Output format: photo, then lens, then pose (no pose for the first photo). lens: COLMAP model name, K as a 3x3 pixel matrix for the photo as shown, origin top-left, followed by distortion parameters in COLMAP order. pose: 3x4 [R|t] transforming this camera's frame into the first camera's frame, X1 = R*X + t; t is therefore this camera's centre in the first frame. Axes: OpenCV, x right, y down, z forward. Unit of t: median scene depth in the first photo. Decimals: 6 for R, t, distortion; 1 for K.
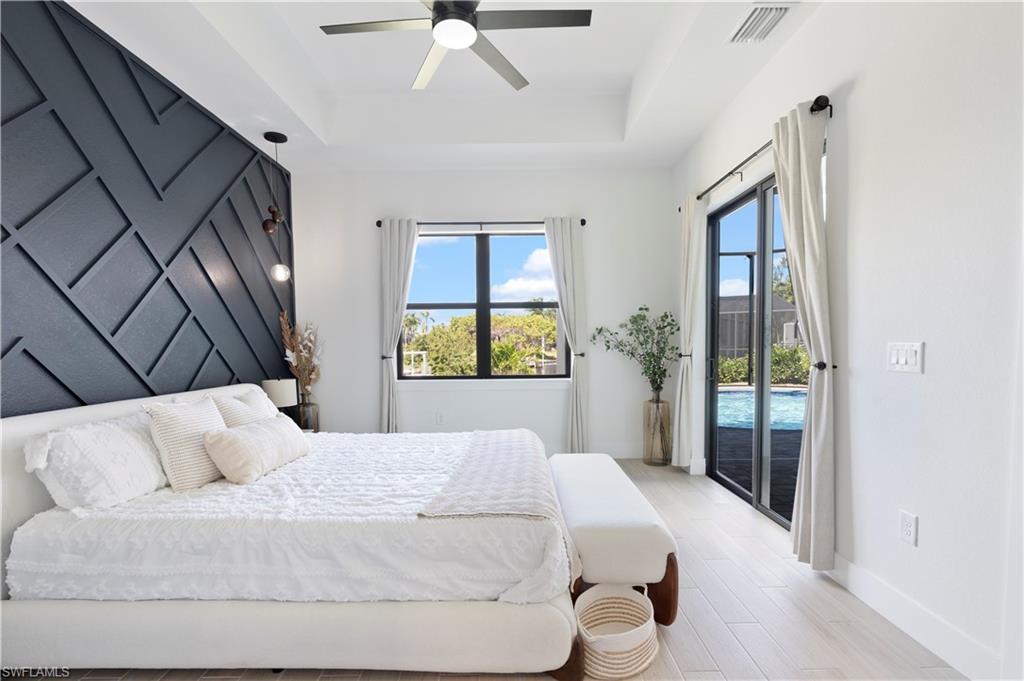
lens RADIAL K [[467.2, 0, 506.6], [0, 467.2, 344.7], [0, 0, 1]] dist [-0.005445, 0.000707]
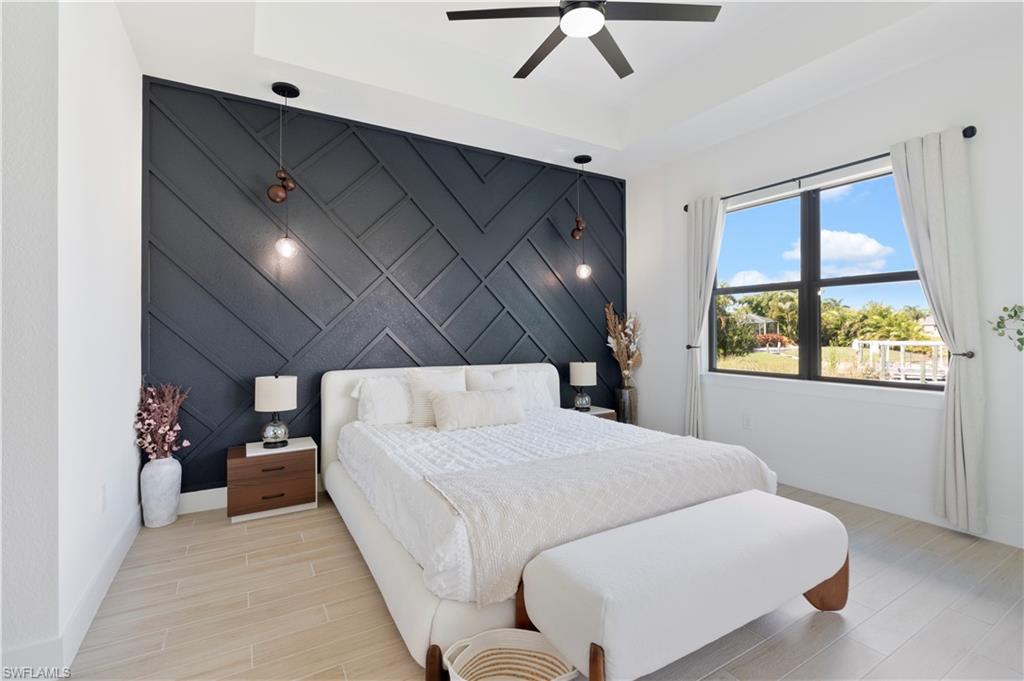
lens RADIAL K [[467.2, 0, 527.2], [0, 467.2, 310.2], [0, 0, 1]] dist [-0.005445, 0.000707]
pose [[0.535036, -0.031761, -0.844232, 0.369465], [-0.009555, 0.999002, -0.043639, -0.002764], [0.844775, 0.031415, 0.534199, 0.216121]]
